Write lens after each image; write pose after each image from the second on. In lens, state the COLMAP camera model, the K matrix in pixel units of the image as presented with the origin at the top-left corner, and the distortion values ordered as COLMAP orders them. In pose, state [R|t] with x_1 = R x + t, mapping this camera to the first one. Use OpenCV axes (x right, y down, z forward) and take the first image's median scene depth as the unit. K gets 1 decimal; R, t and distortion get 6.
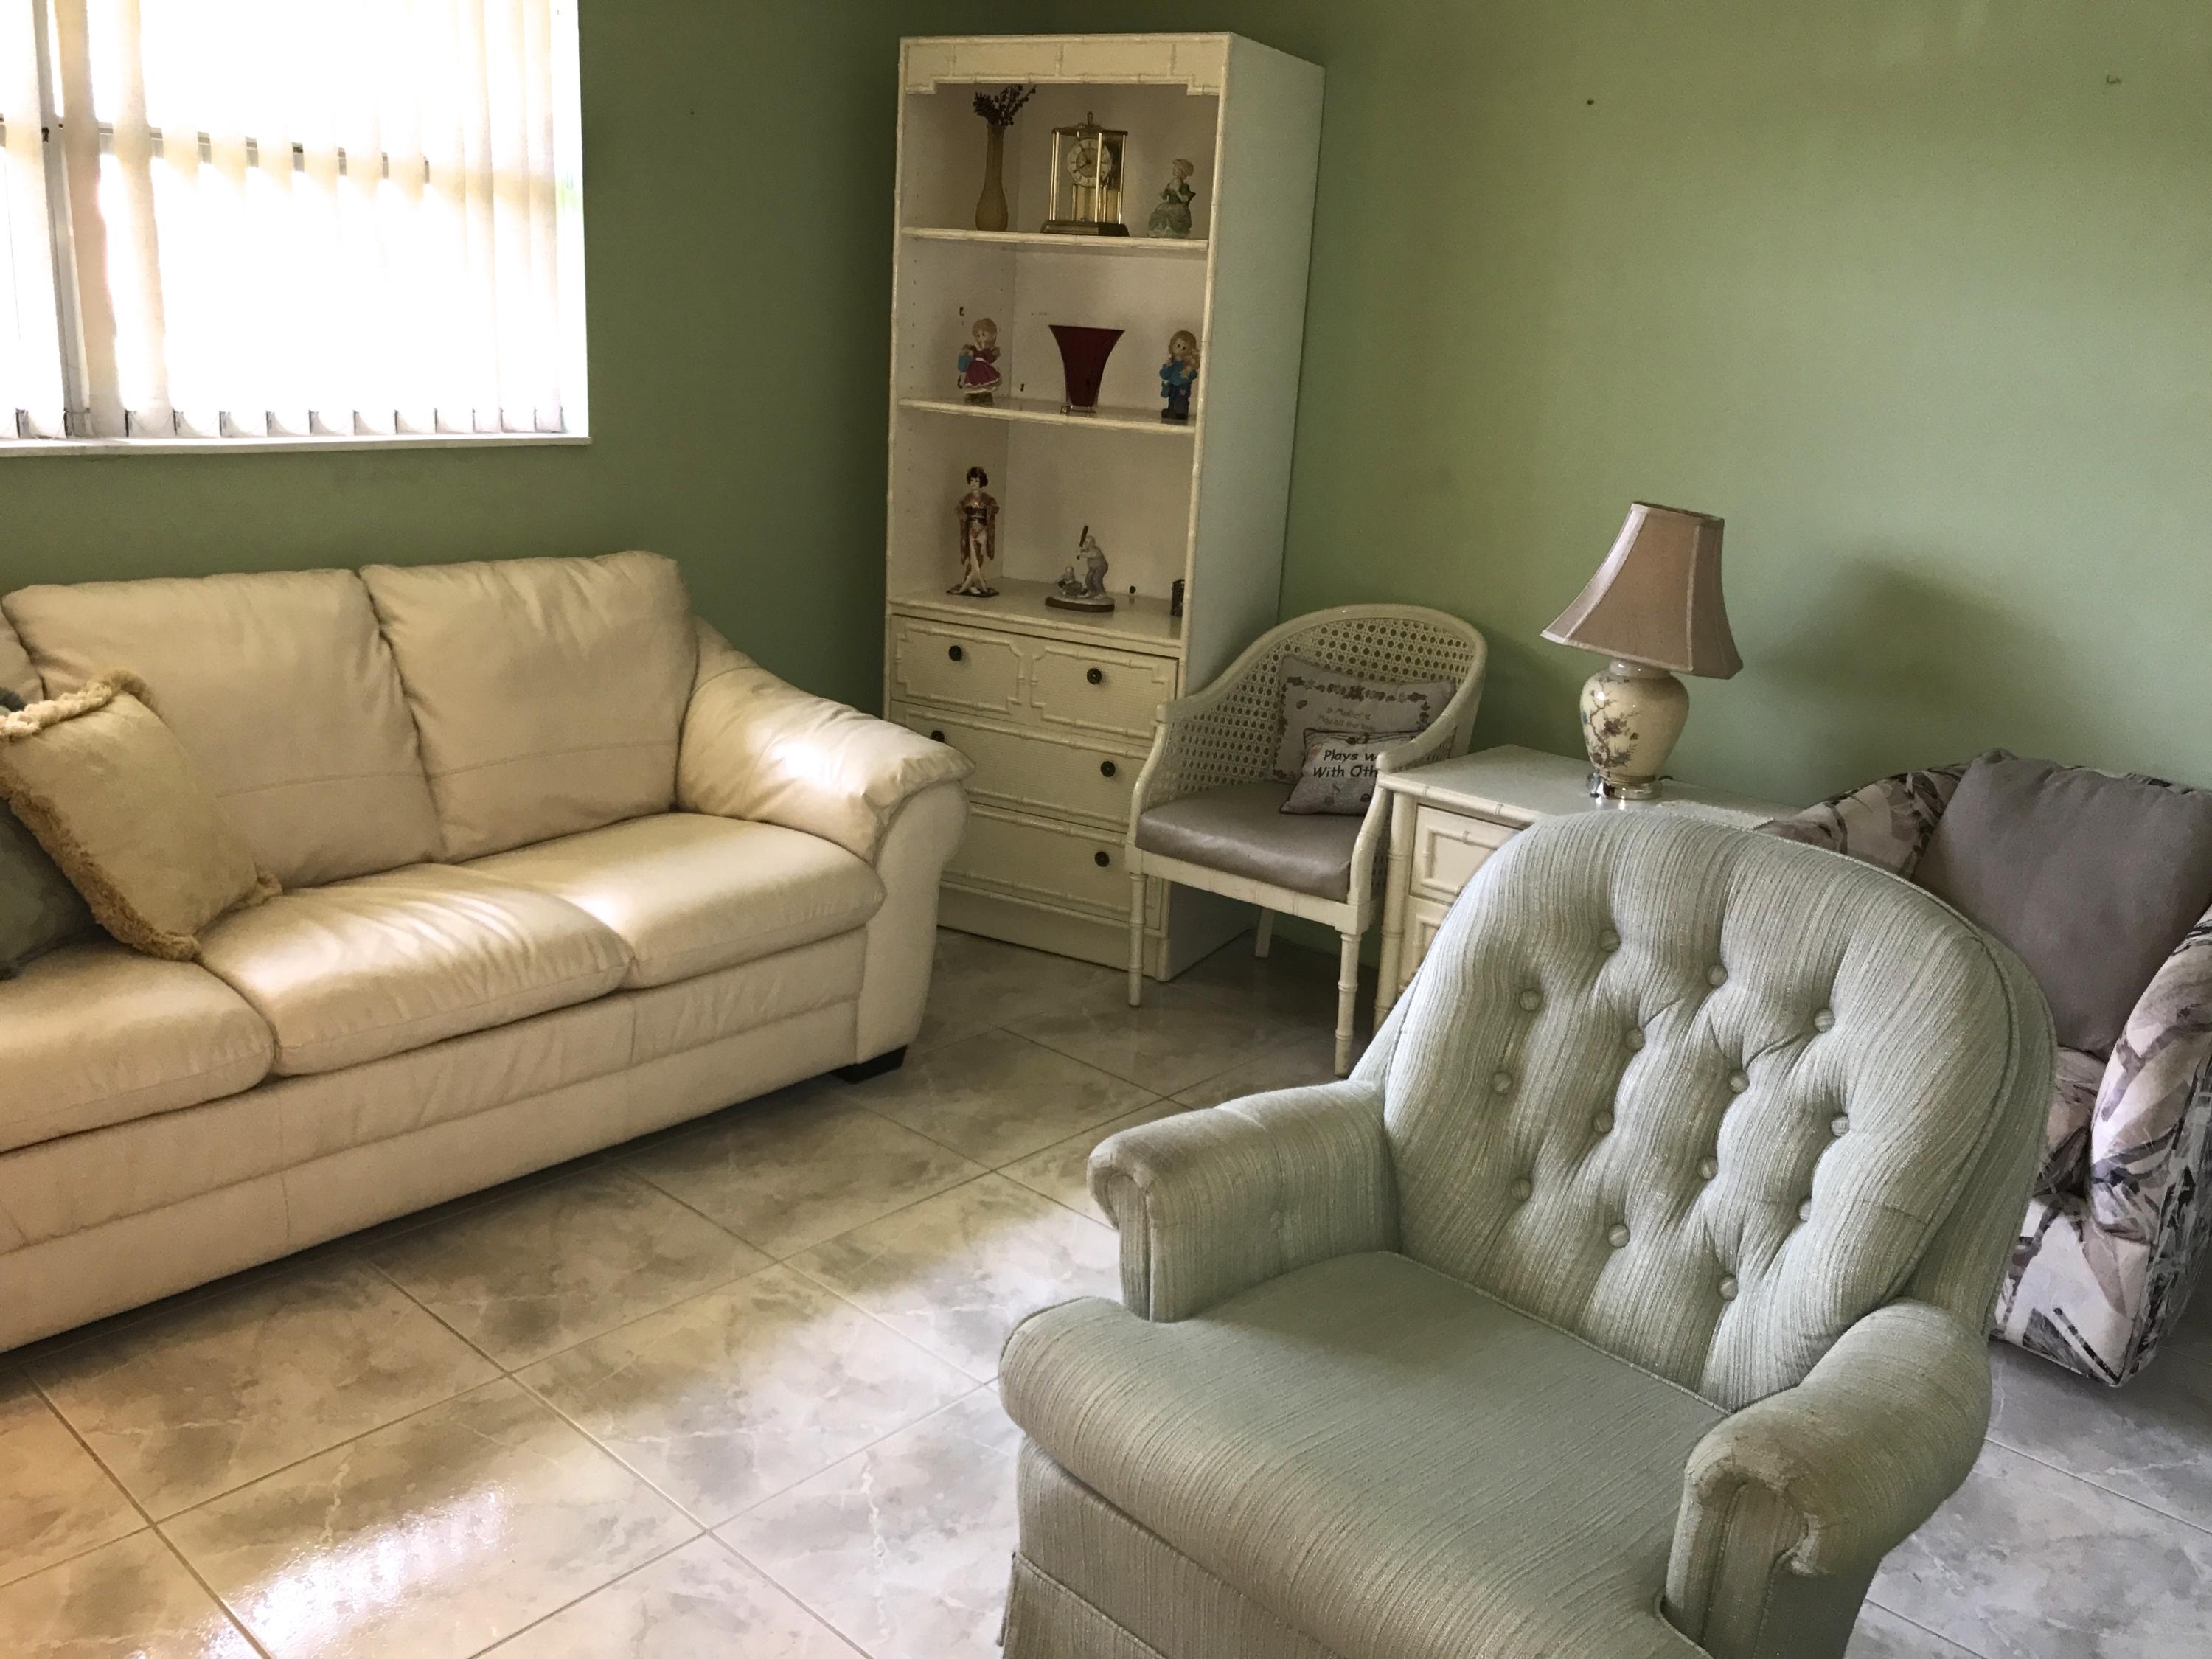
lens RADIAL K [[1822.5, 0, 1111.0], [0, 1822.5, 788.3], [0, 0, 1]] dist [0.017071, -0.019724]
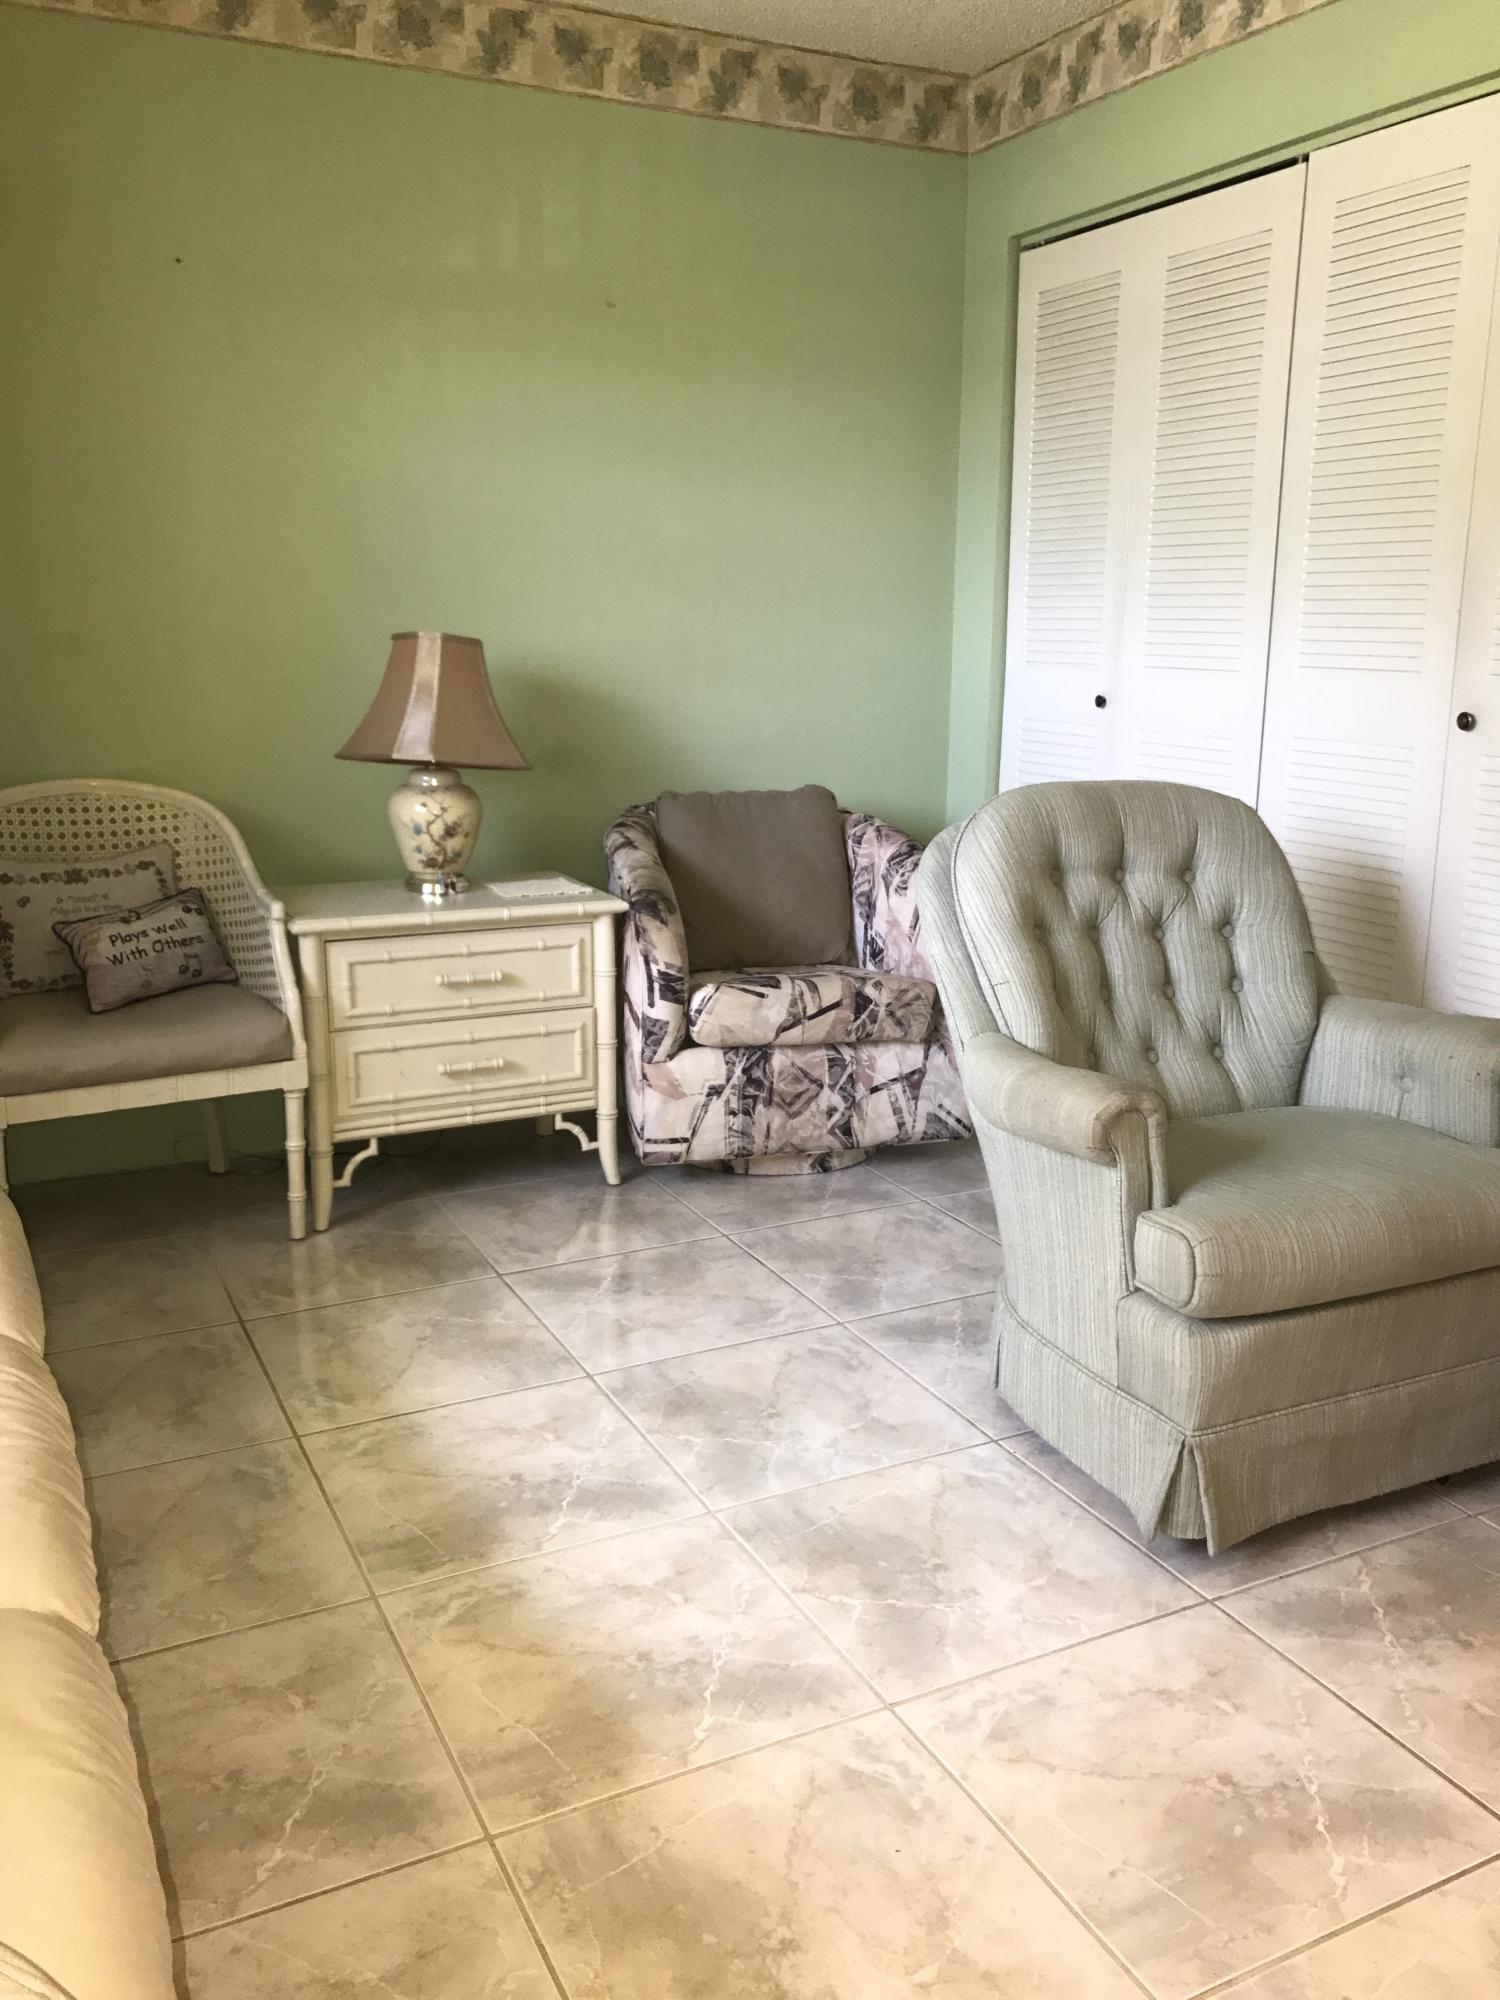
lens RADIAL K [[1647.8, 0, 743.8], [0, 1647.8, 990.0], [0, 0, 1]] dist [0.017071, -0.019724]
pose [[0.332635, -0.236168, 0.913005, -0.610907], [0.242417, 0.957016, 0.159233, -0.056613], [-0.911366, 0.168362, 0.375588, 0.462146]]
